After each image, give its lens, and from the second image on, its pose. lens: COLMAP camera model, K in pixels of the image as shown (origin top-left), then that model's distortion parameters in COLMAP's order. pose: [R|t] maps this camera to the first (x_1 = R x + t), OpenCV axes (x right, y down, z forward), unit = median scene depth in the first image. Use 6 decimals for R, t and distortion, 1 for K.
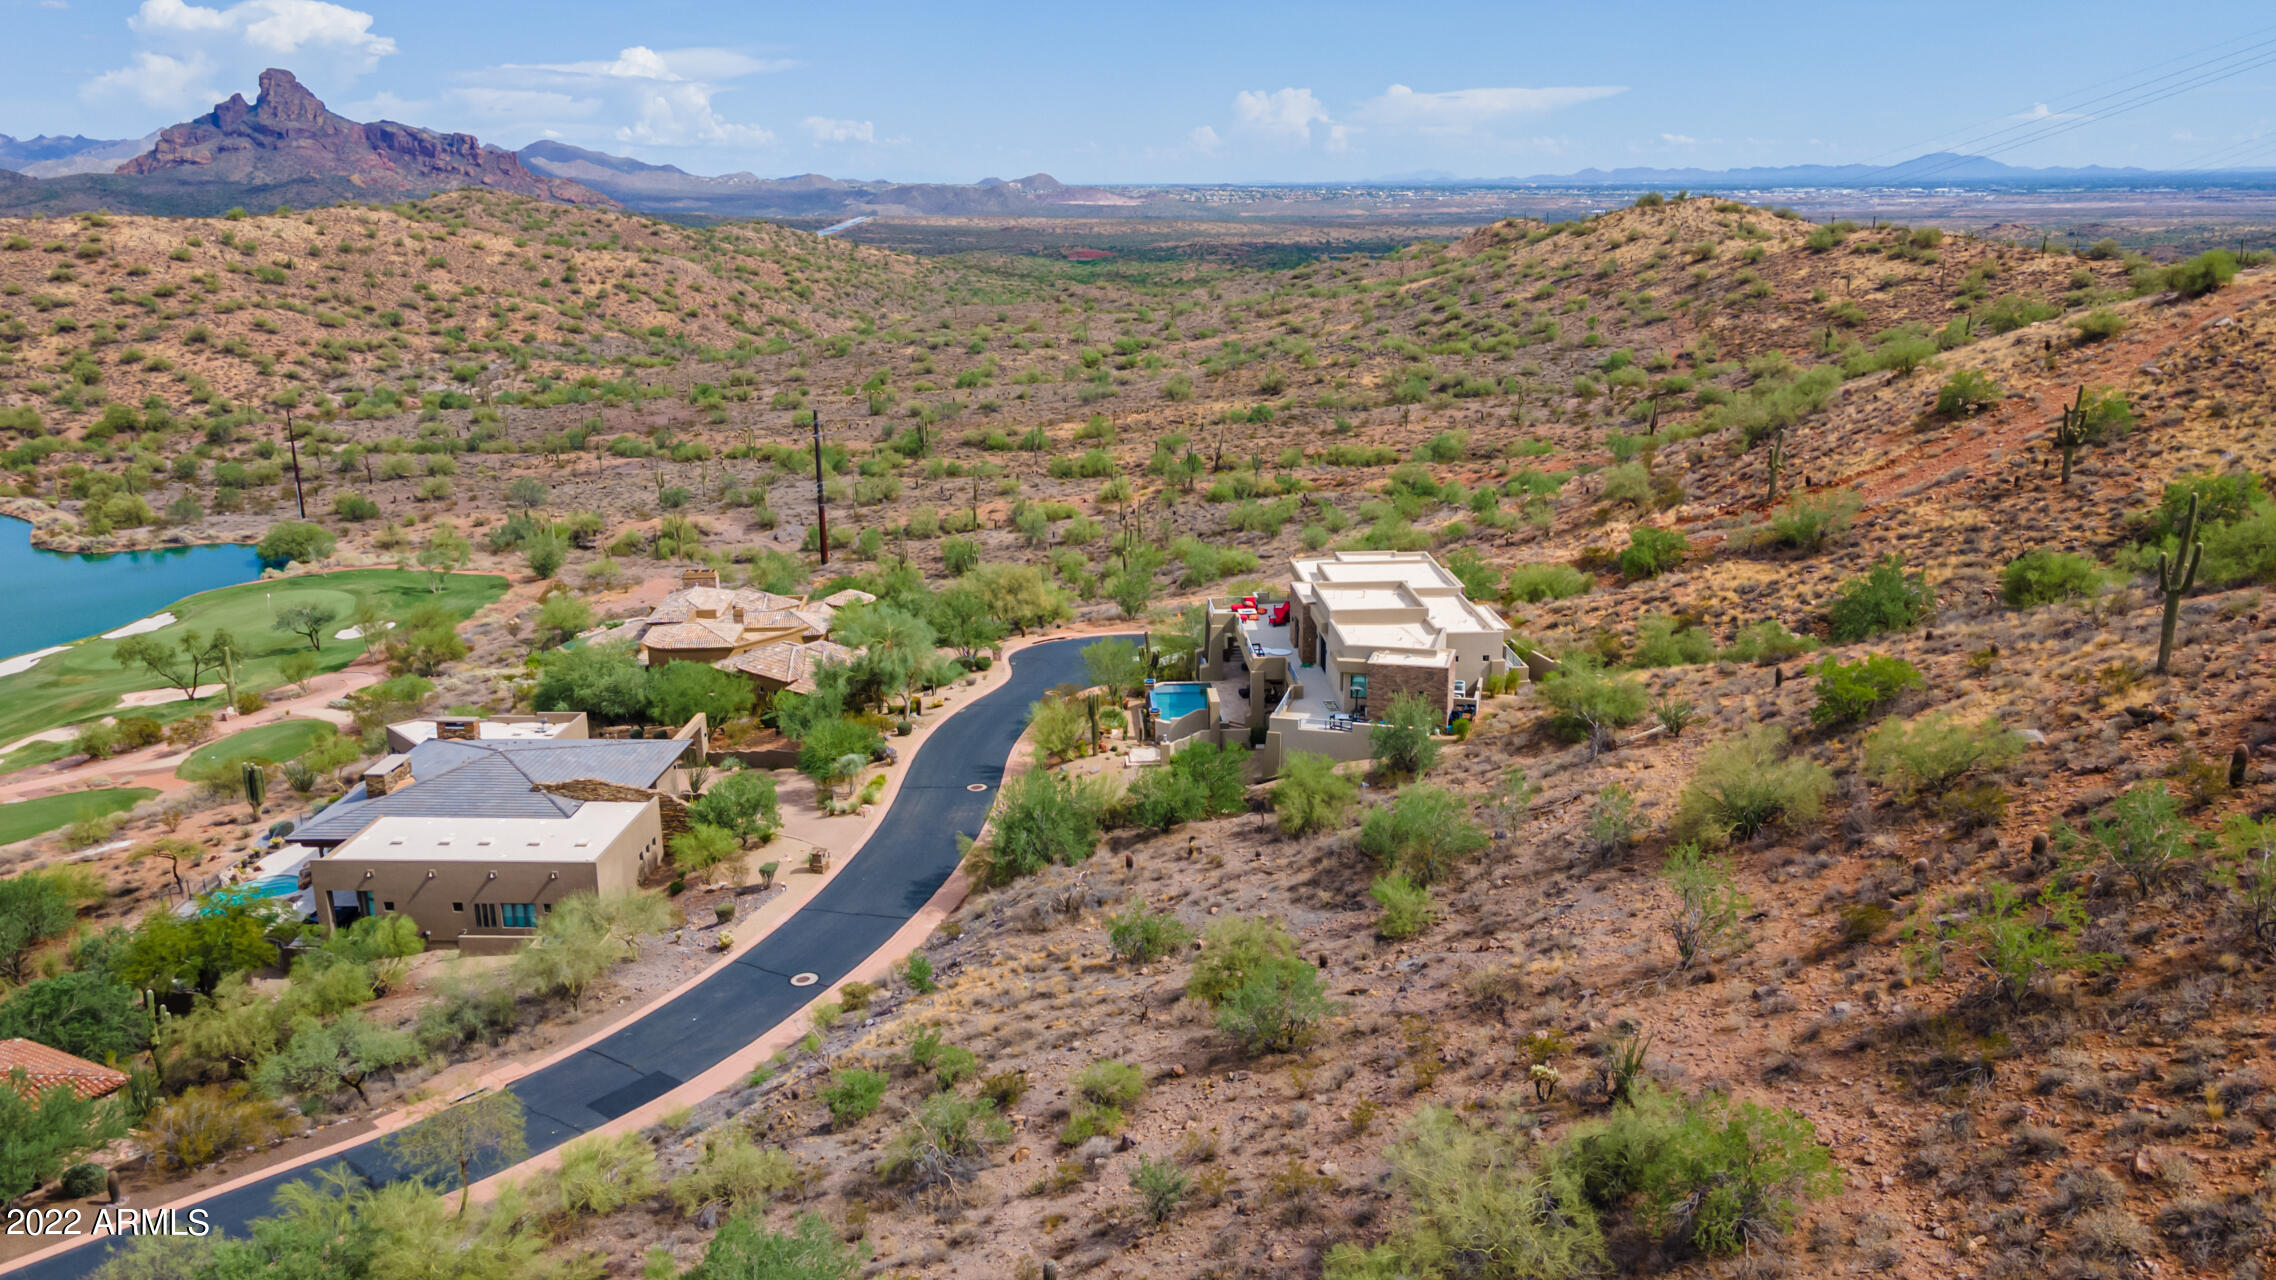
lens RADIAL K [[1644.2, 0, 1129.4], [0, 1644.2, 637.9], [0, 0, 1]] dist [0.031047, 0.010131]
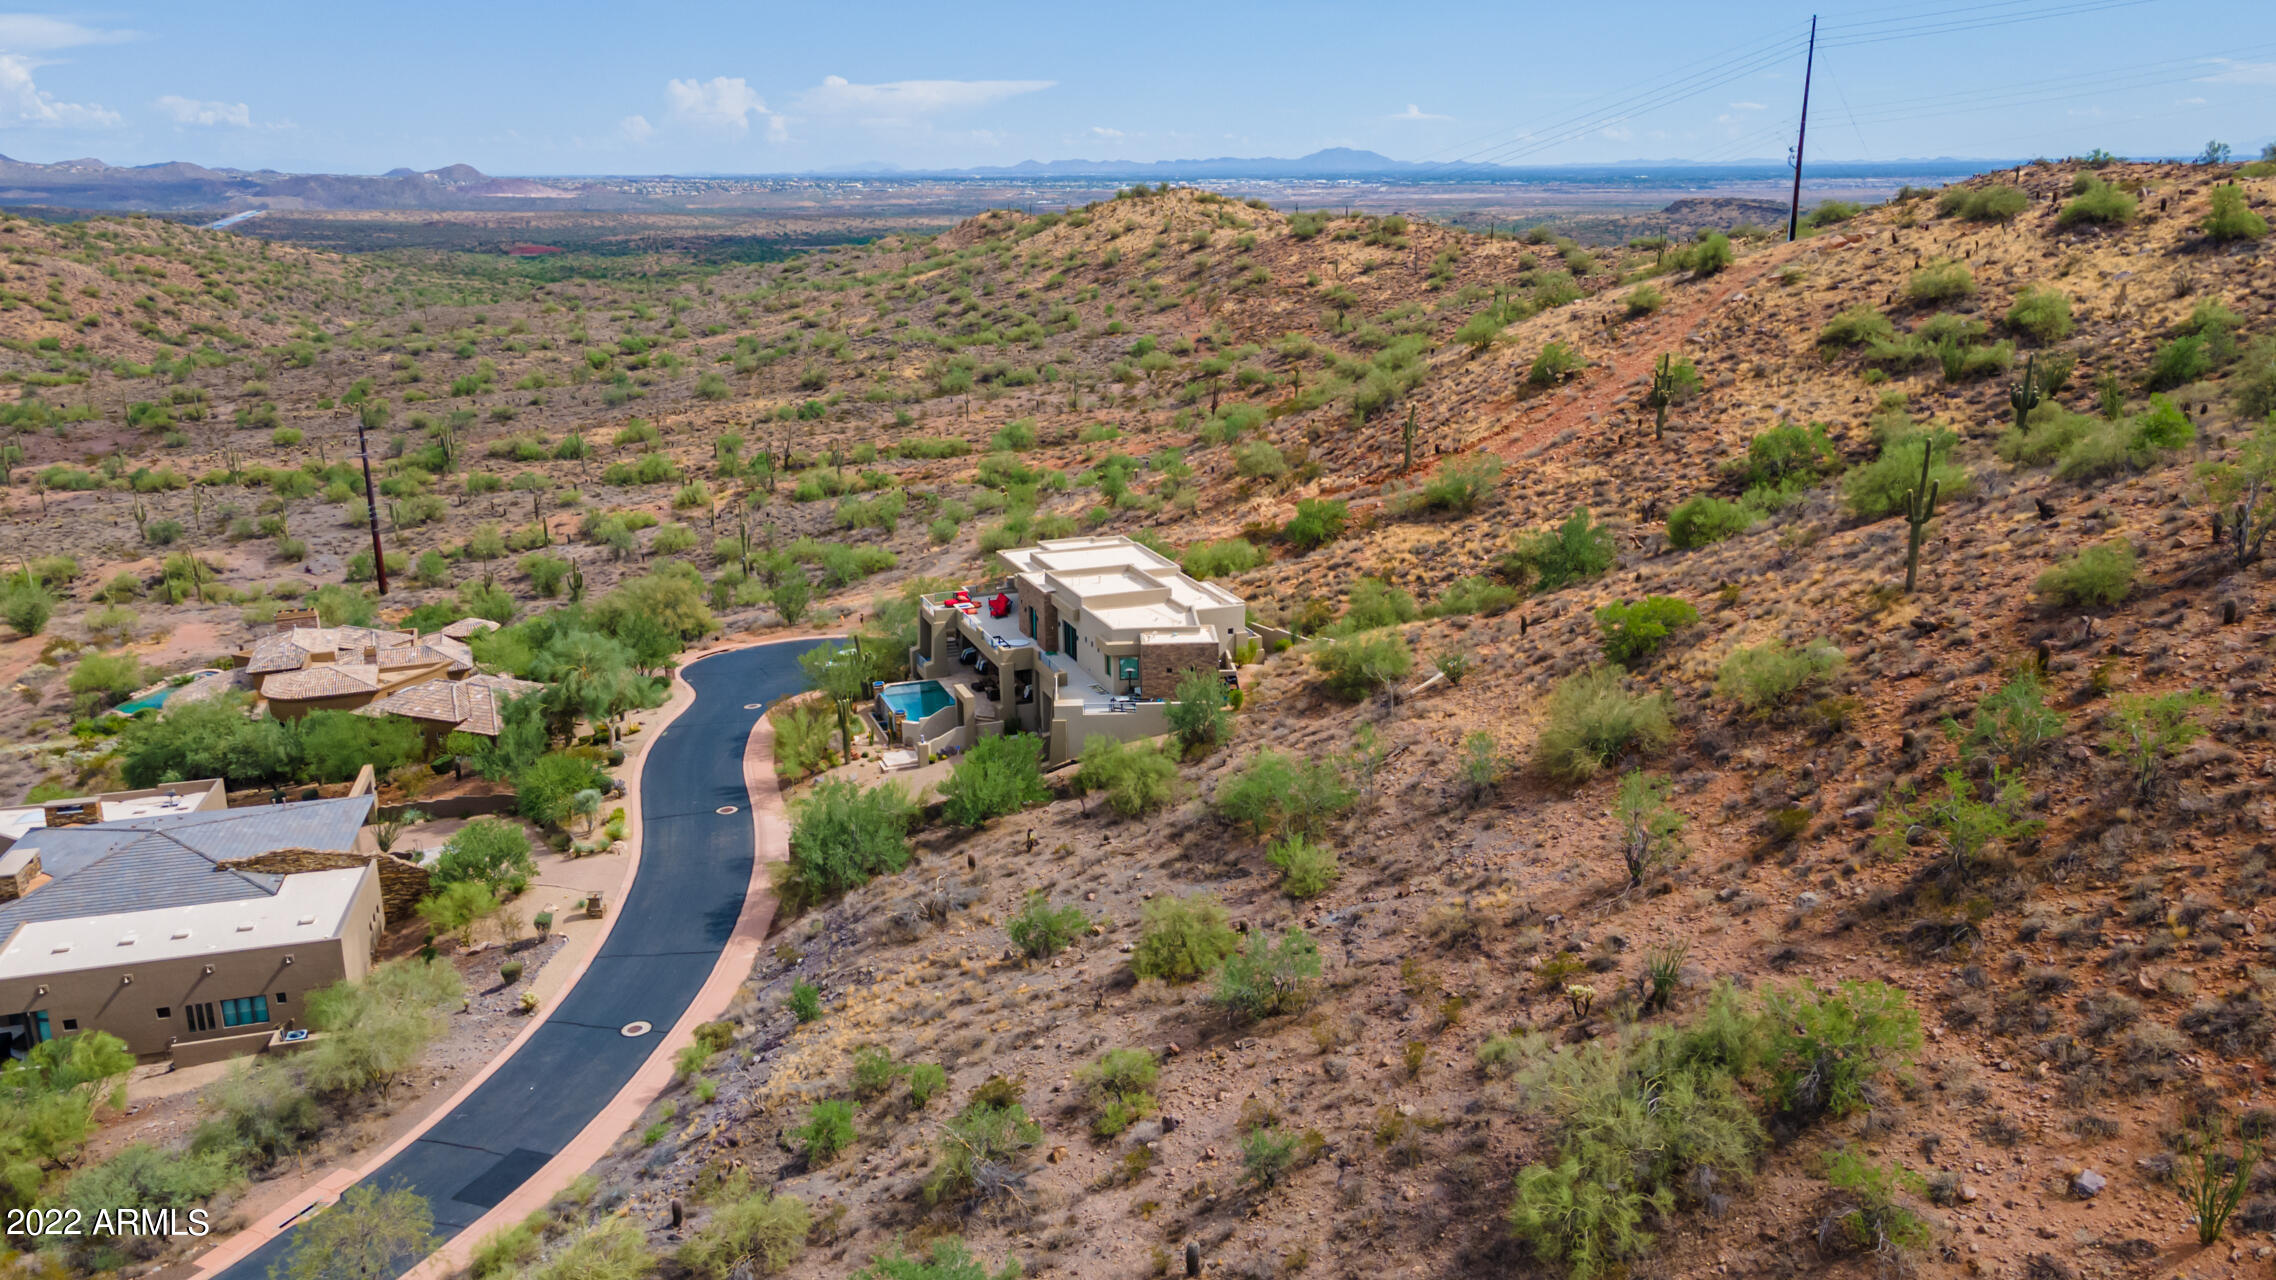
lens RADIAL K [[1644.2, 0, 1129.4], [0, 1644.2, 637.9], [0, 0, 1]] dist [0.031047, 0.010131]
pose [[0.955274, -0.083355, 0.283730, -0.121199], [0.082041, 0.996492, 0.016532, -0.005085], [-0.284113, 0.007485, 0.958762, 0.011003]]
